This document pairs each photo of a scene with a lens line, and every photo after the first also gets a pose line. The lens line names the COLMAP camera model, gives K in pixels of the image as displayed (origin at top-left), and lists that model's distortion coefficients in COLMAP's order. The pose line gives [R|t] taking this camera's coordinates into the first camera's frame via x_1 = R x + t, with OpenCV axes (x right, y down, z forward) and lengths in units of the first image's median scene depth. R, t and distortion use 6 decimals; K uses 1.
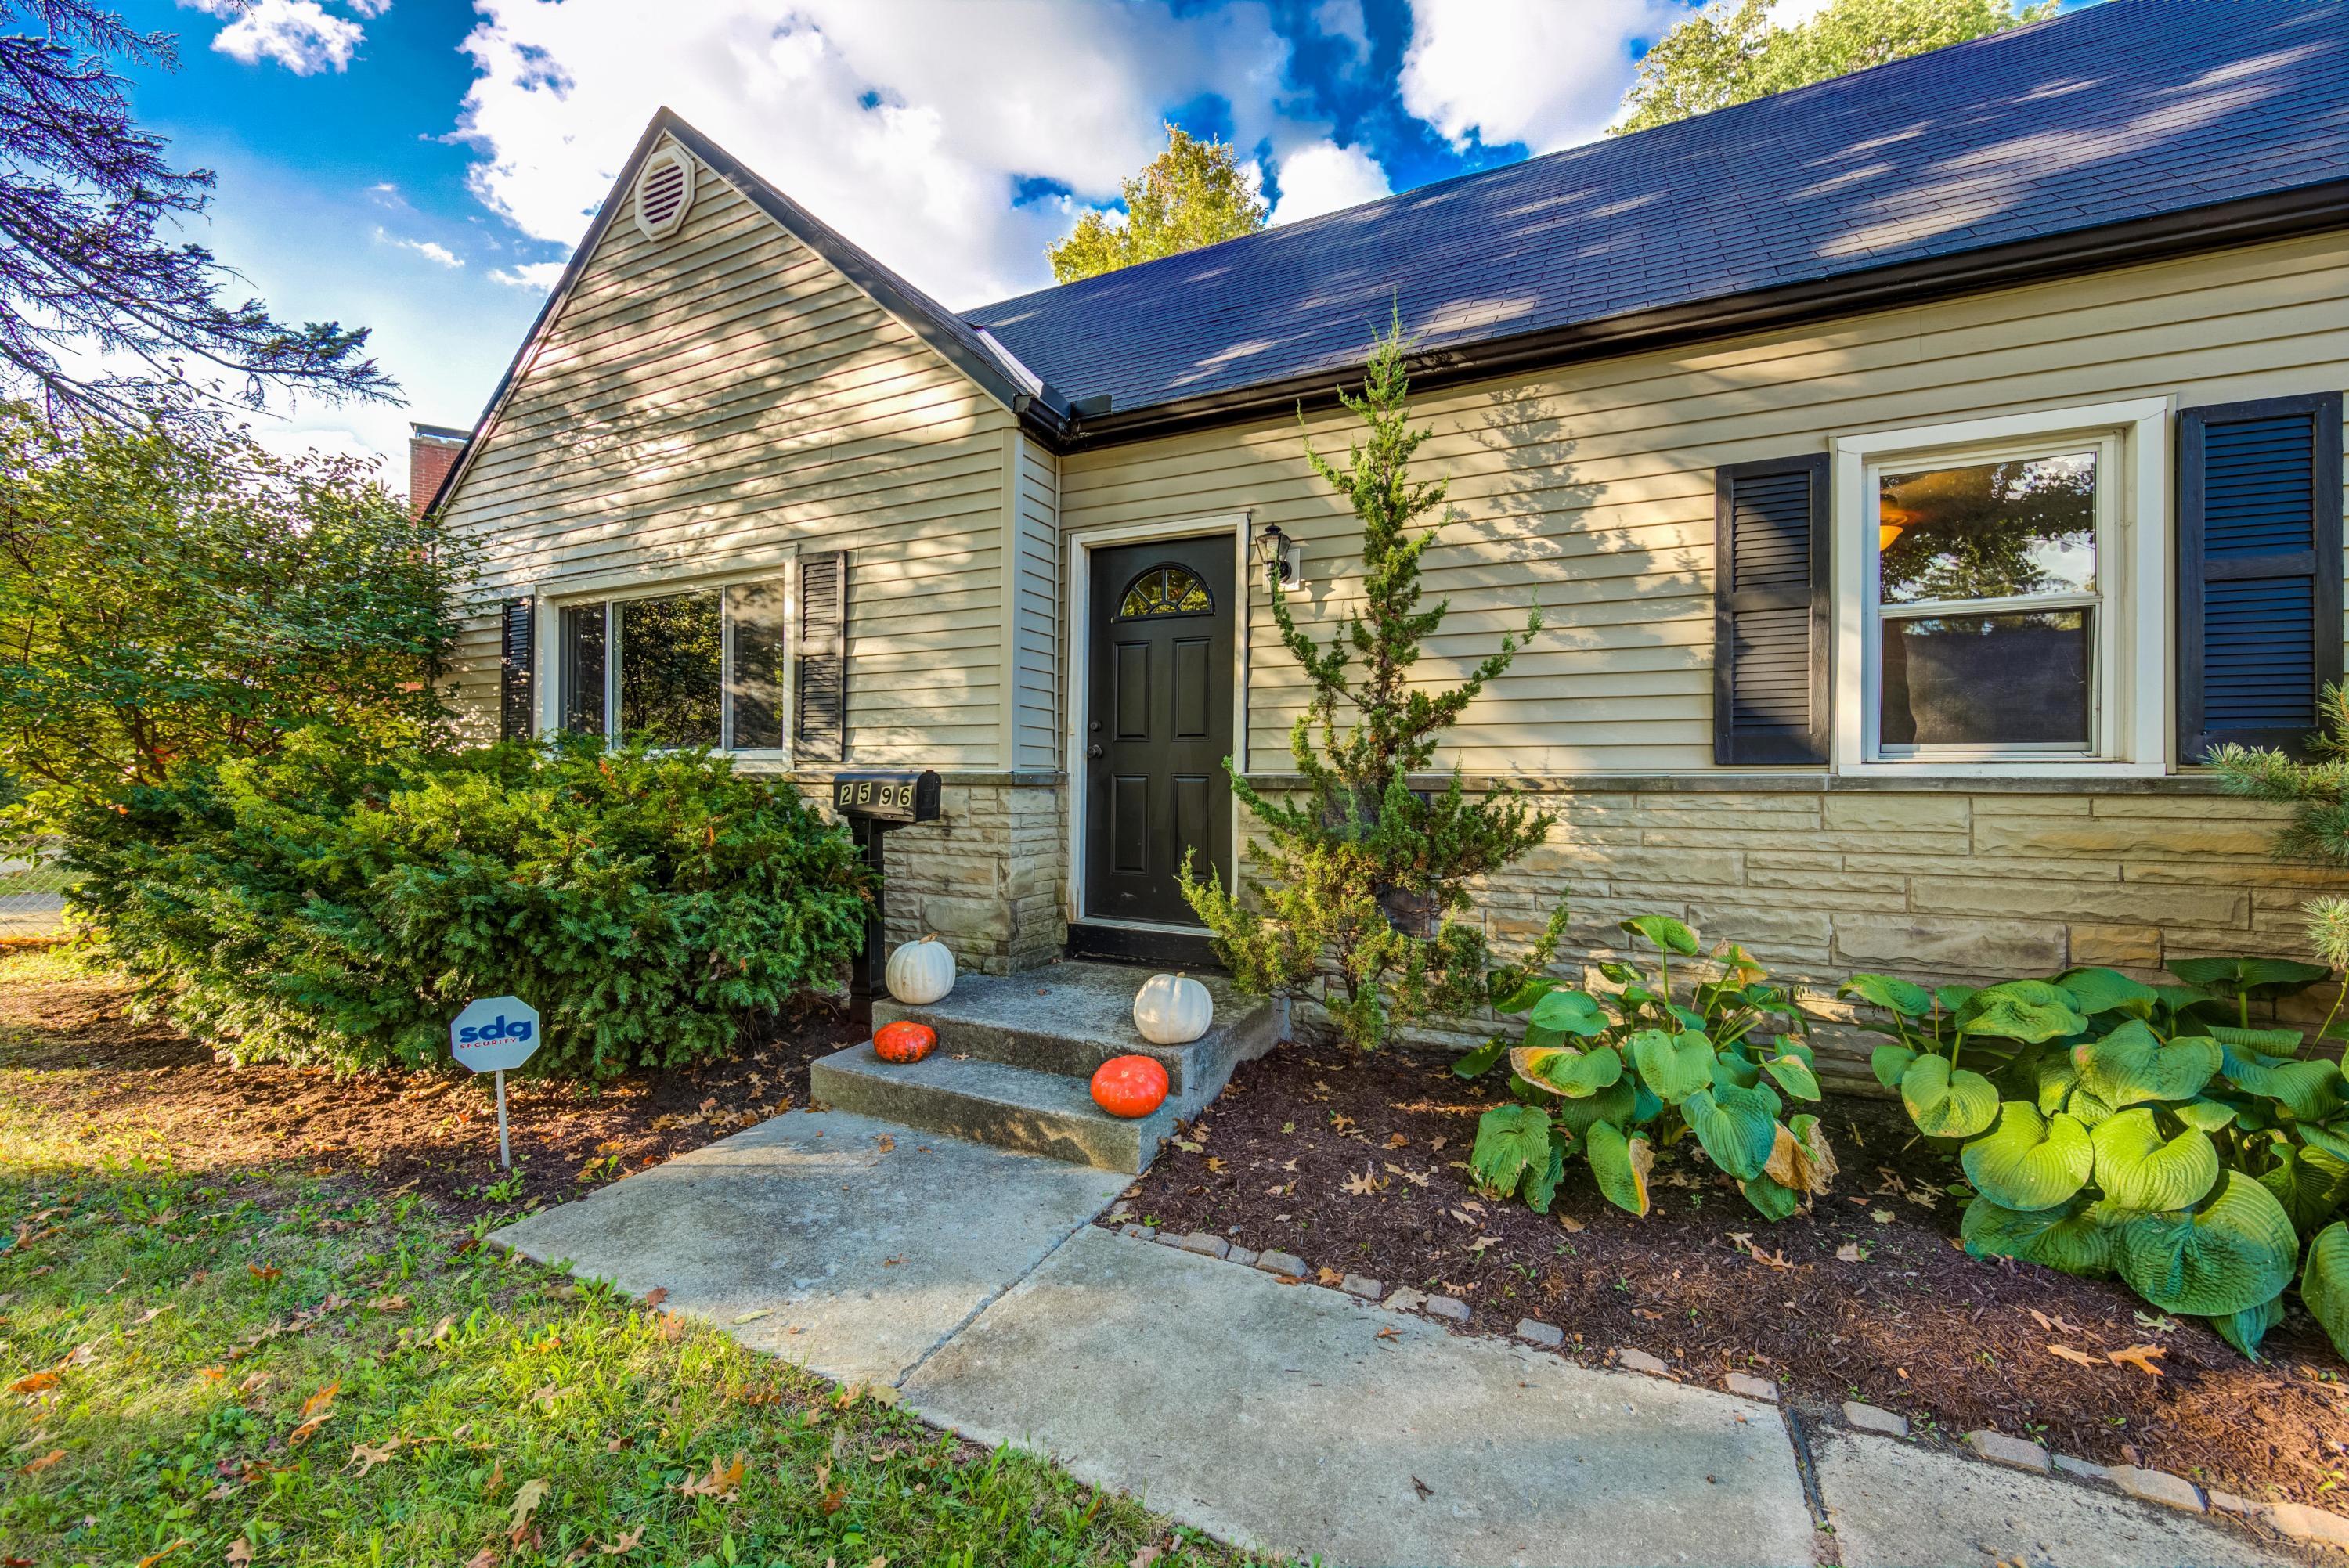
lens RADIAL K [[946.6, 0, 1182.6], [0, 946.6, 778.3], [0, 0, 1]] dist [-0.018860, 0.002748]
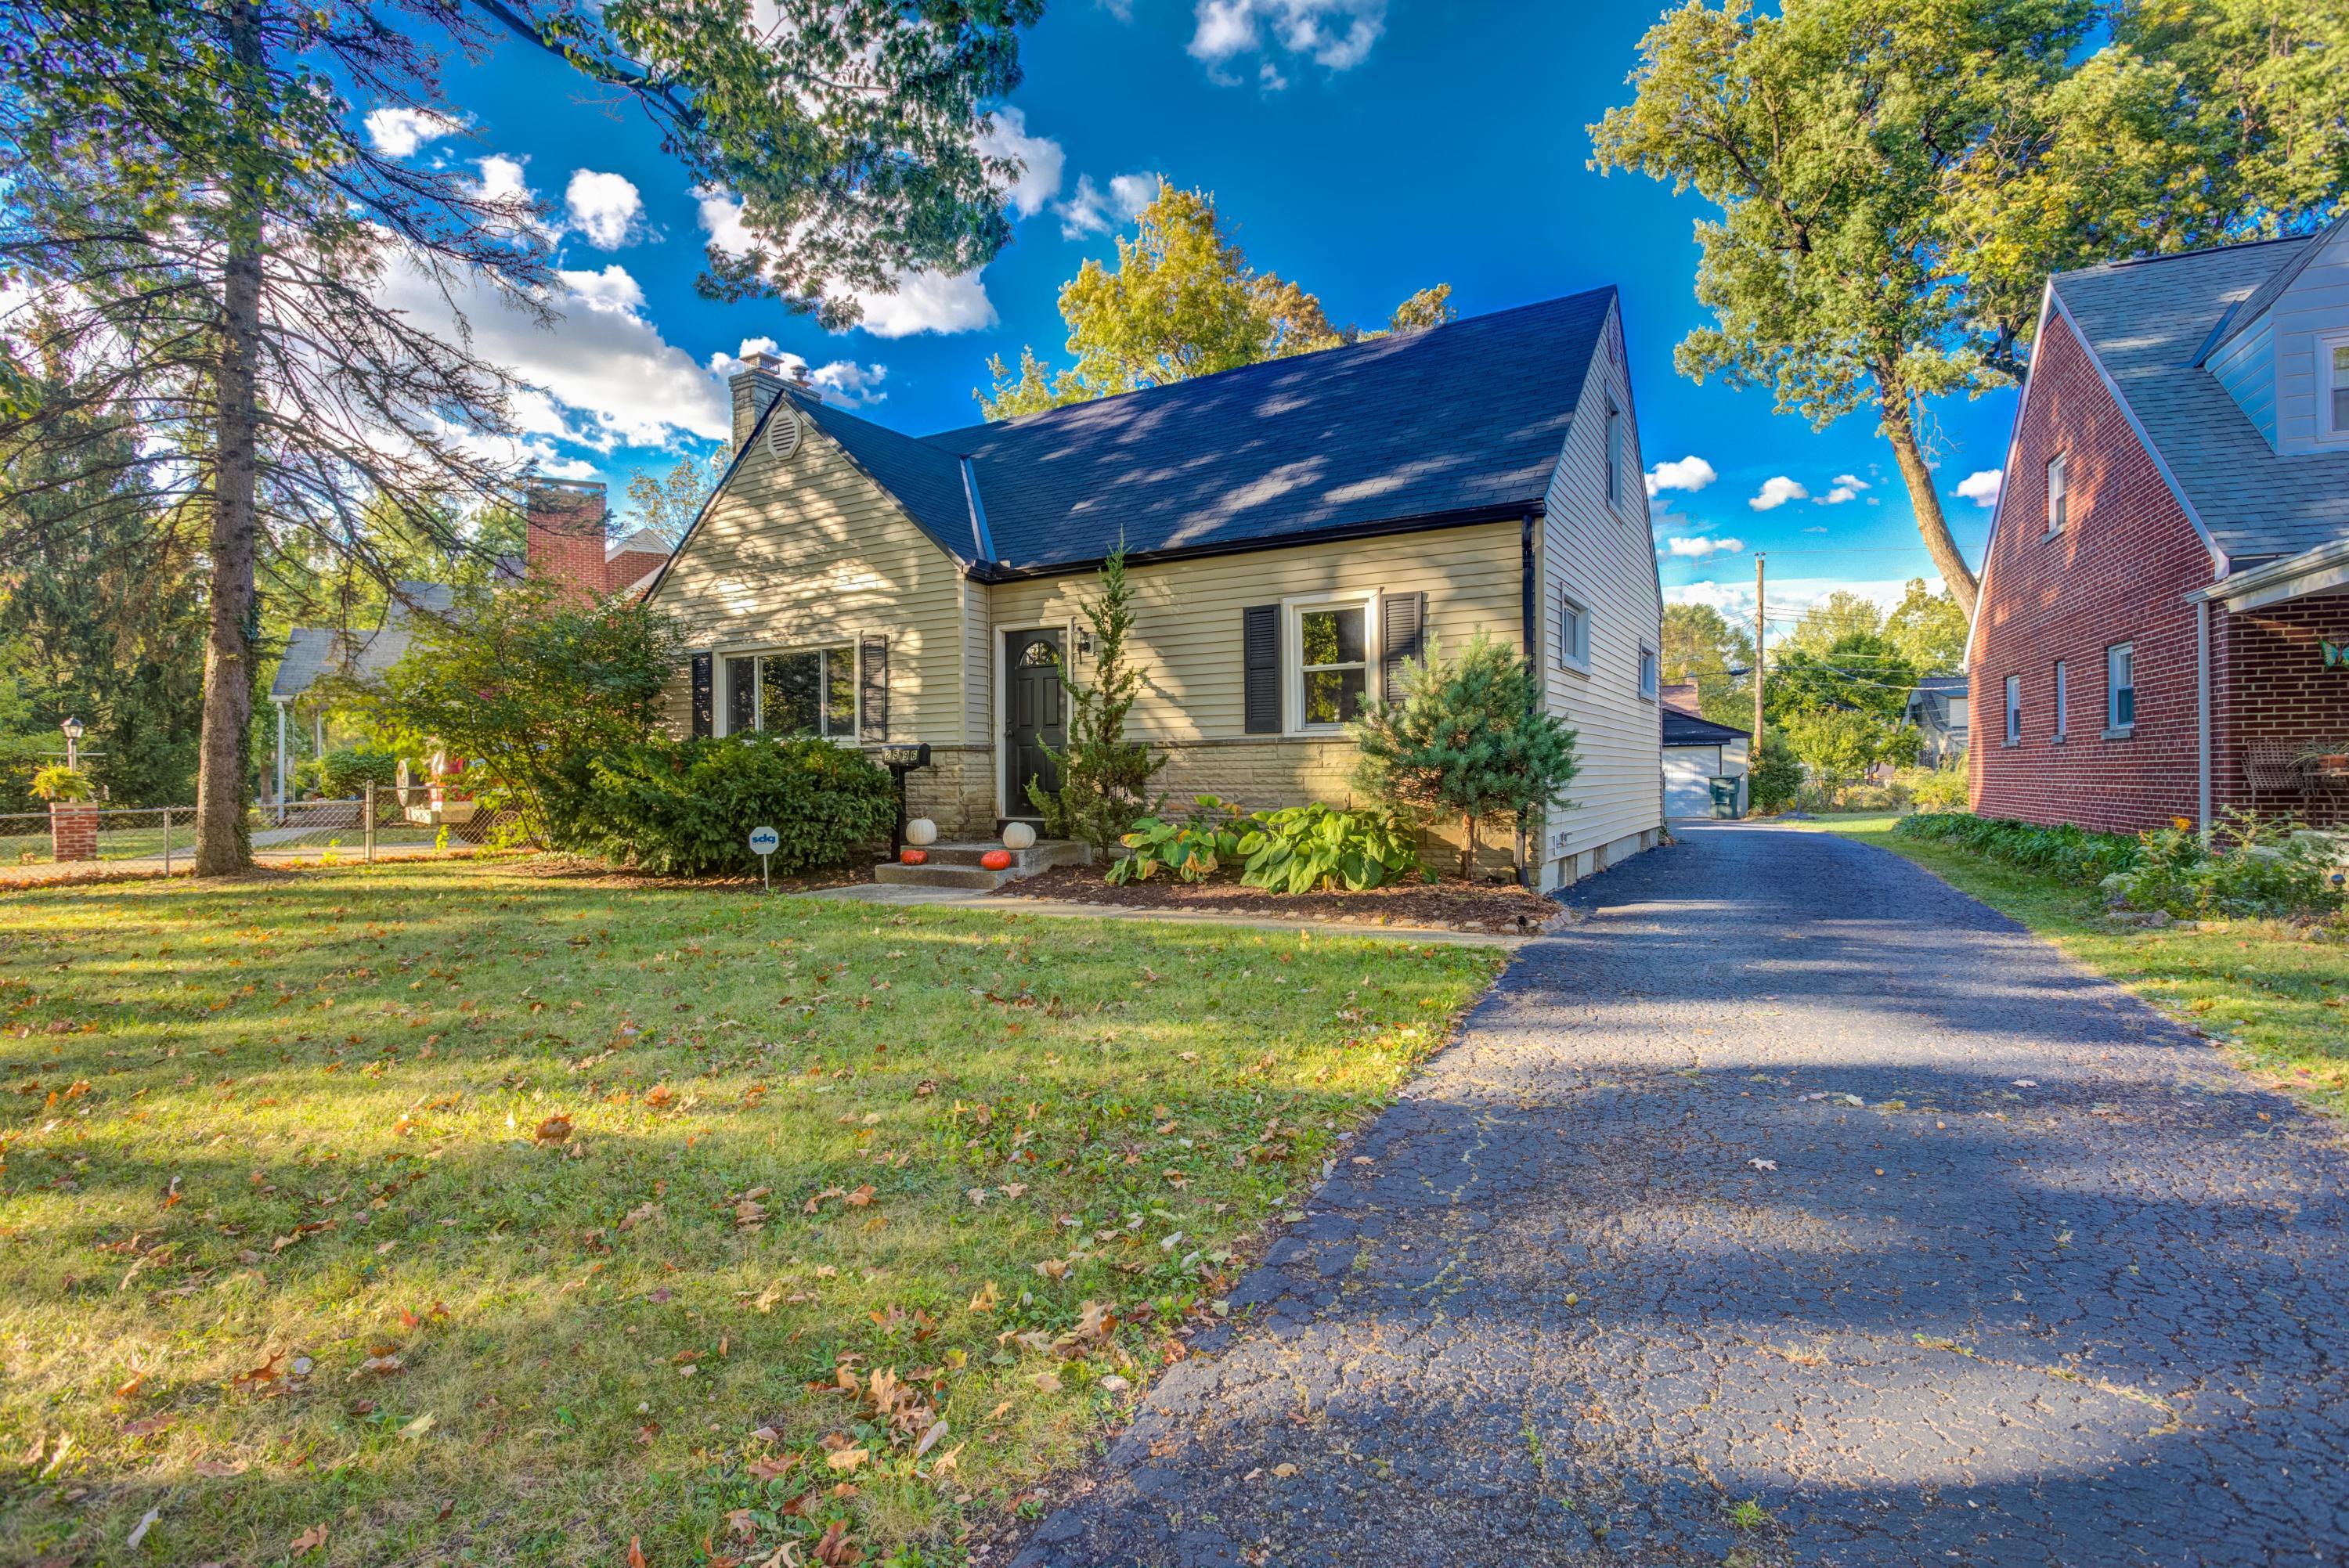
lens RADIAL K [[1161.9, 0, 1174.1], [0, 1161.9, 782.8], [0, 0, 1]] dist [0.000392, 0.000020]
pose [[0.995222, -0.014477, -0.096558, 0.555746], [0.015199, 0.999862, 0.006743, 0.072121], [0.096447, -0.008178, 0.995305, -1.596173]]
